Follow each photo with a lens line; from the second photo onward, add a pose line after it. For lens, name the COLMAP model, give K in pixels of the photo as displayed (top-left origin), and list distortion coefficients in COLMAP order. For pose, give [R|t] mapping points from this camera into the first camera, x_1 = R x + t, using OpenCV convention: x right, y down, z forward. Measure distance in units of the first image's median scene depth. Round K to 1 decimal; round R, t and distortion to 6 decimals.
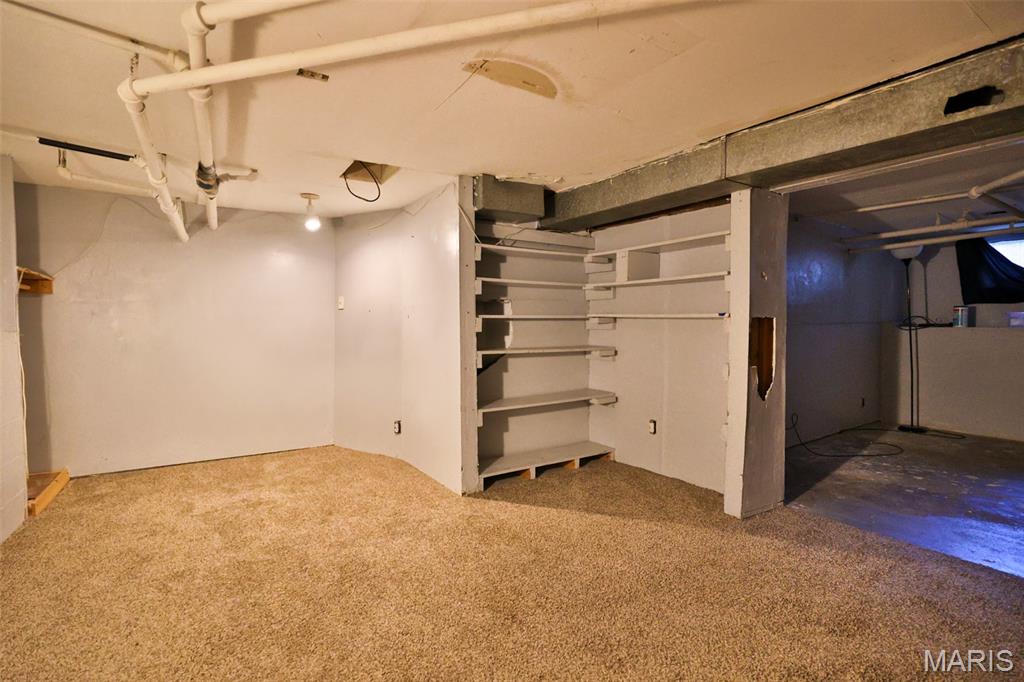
lens RADIAL K [[478.6, 0, 513.1], [0, 478.6, 339.3], [0, 0, 1]] dist [-0.052244, 0.021649]
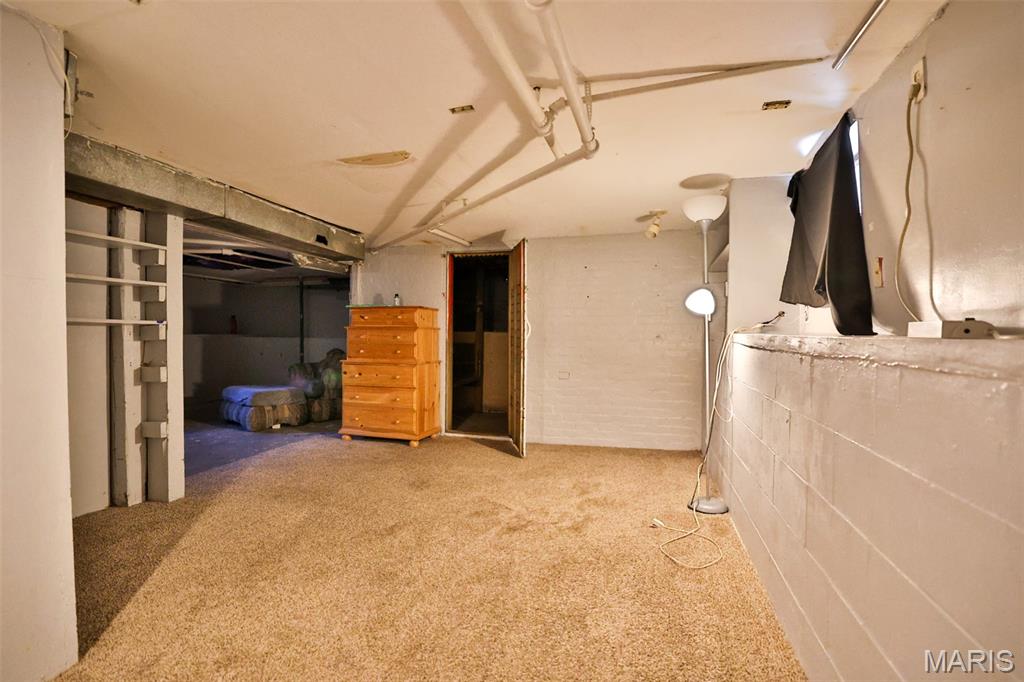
lens RADIAL K [[478.6, 0, 513.1], [0, 478.6, 339.3], [0, 0, 1]] dist [-0.052244, 0.021649]
pose [[-0.657848, 0.000417, 0.753150, -1.121370], [0.033179, 0.999045, 0.028428, -0.019805], [-0.752419, 0.043690, -0.657234, 1.370579]]
